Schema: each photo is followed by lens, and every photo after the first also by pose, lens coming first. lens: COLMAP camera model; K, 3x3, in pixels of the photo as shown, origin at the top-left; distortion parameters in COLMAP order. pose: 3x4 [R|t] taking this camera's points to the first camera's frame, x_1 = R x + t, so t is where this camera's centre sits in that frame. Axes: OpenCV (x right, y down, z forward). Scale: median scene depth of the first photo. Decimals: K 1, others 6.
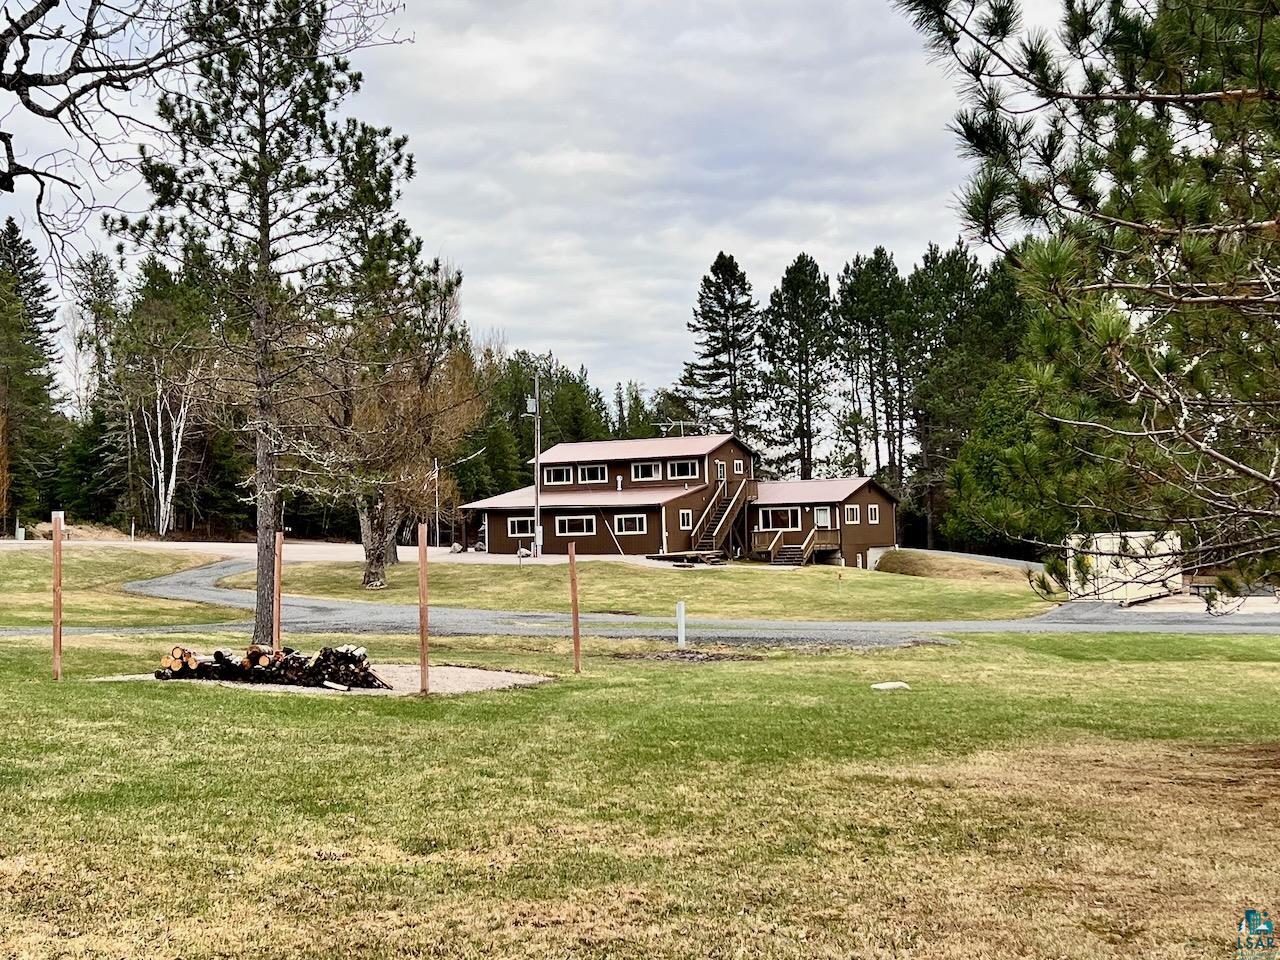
lens RADIAL K [[1758.9, 0, 640.0], [0, 1758.9, 480.0], [0, 0, 1]] dist [-0.007781, -0.012659]
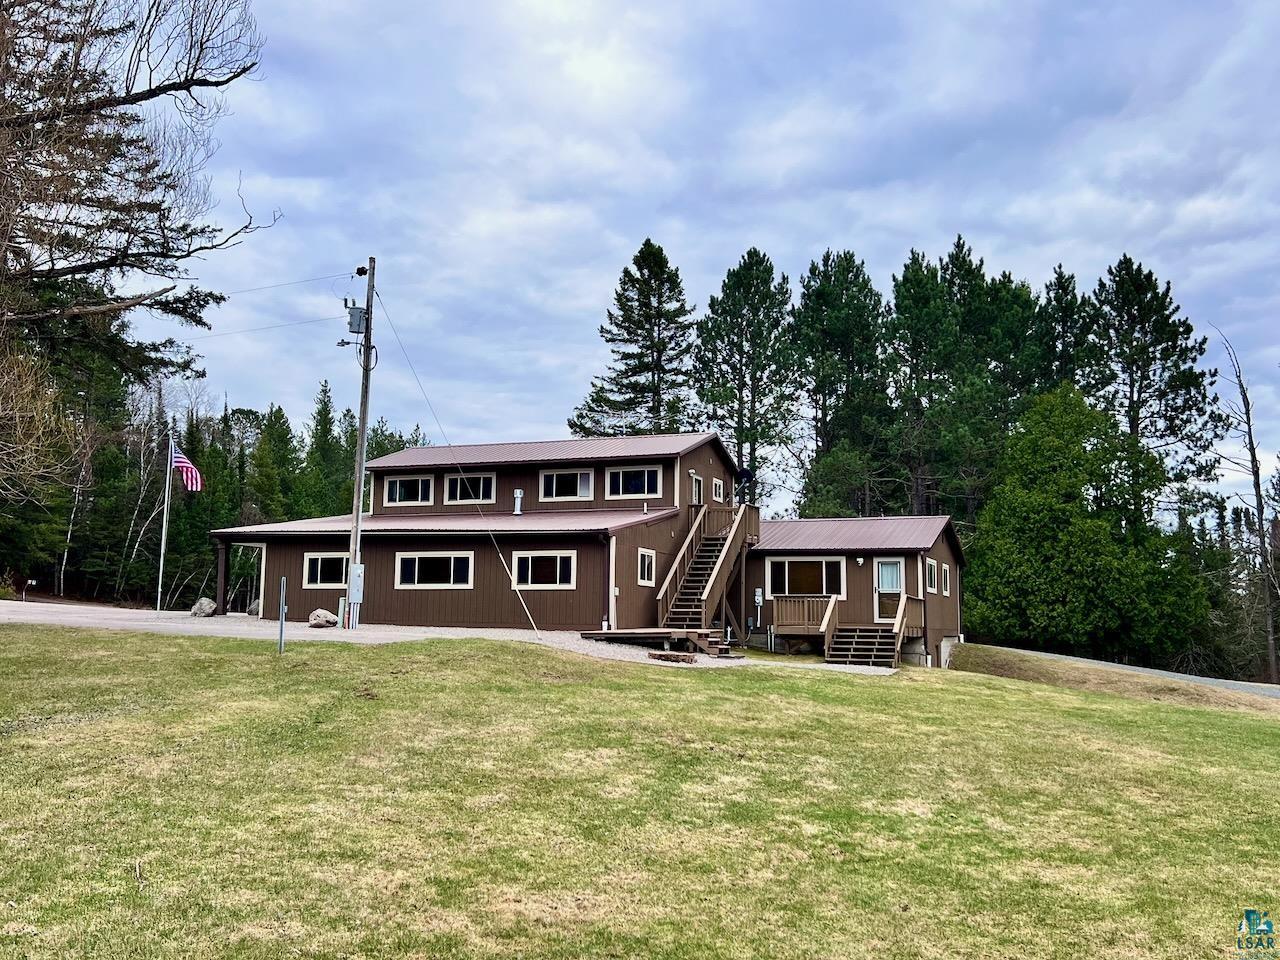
lens RADIAL K [[1223.2, 0, 640.0], [0, 1223.2, 480.0], [0, 0, 1]] dist [0.141658, -0.365432]
pose [[0.990702, 0.055545, 0.124197, -0.022280], [-0.044145, 0.994712, -0.092728, 0.029545], [-0.128691, 0.086383, 0.987915, 0.614342]]
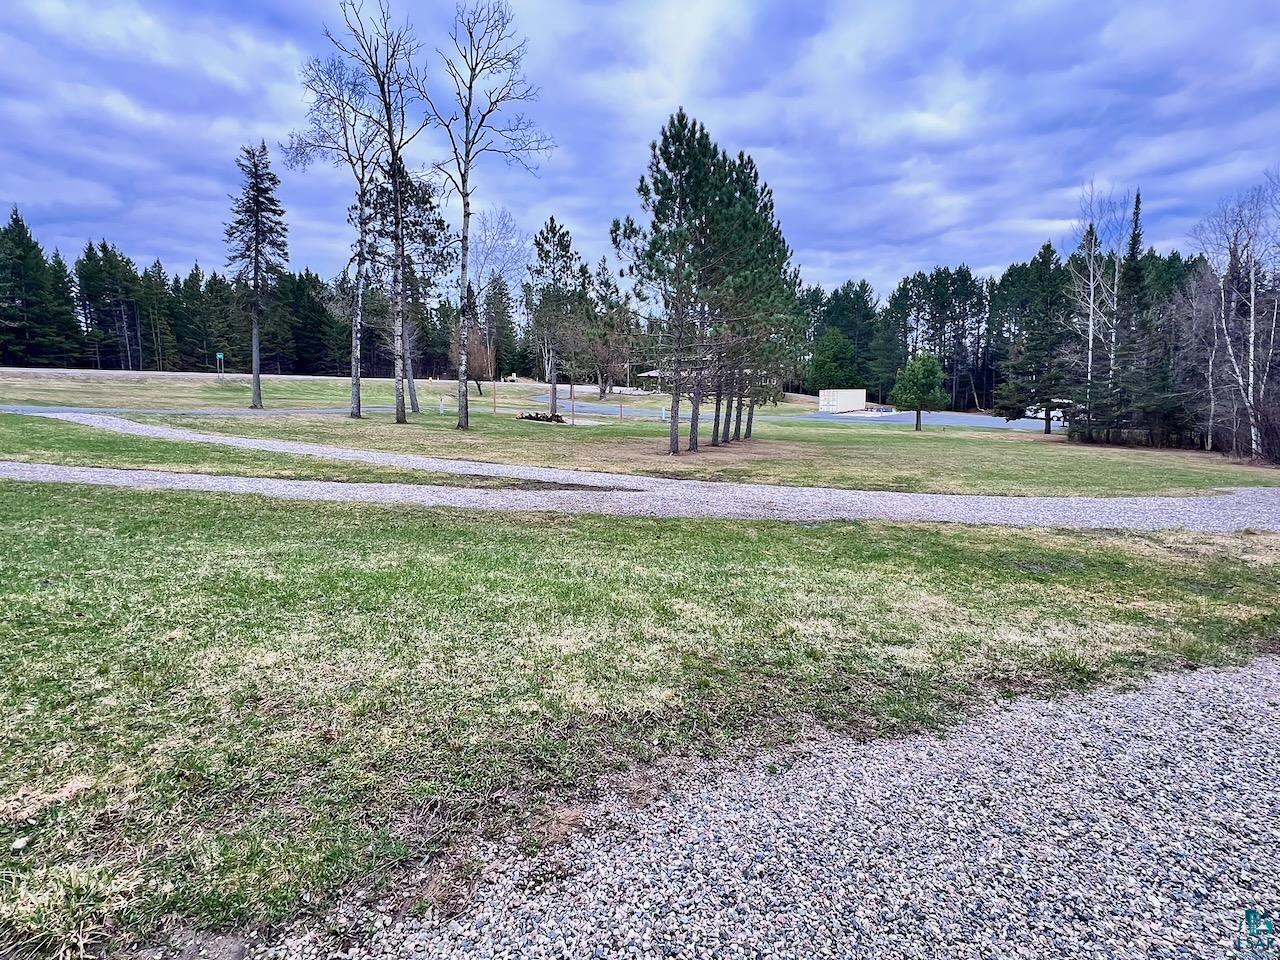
lens RADIAL K [[655.6, 0, 640.0], [0, 655.6, 480.0], [0, 0, 1]] dist [-0.017854, 0.000257]
pose [[0.988747, 0.048244, -0.141604, 0.076564], [-0.022234, 0.983451, 0.179806, -0.011003], [0.147935, -0.174634, 0.973457, -0.161820]]
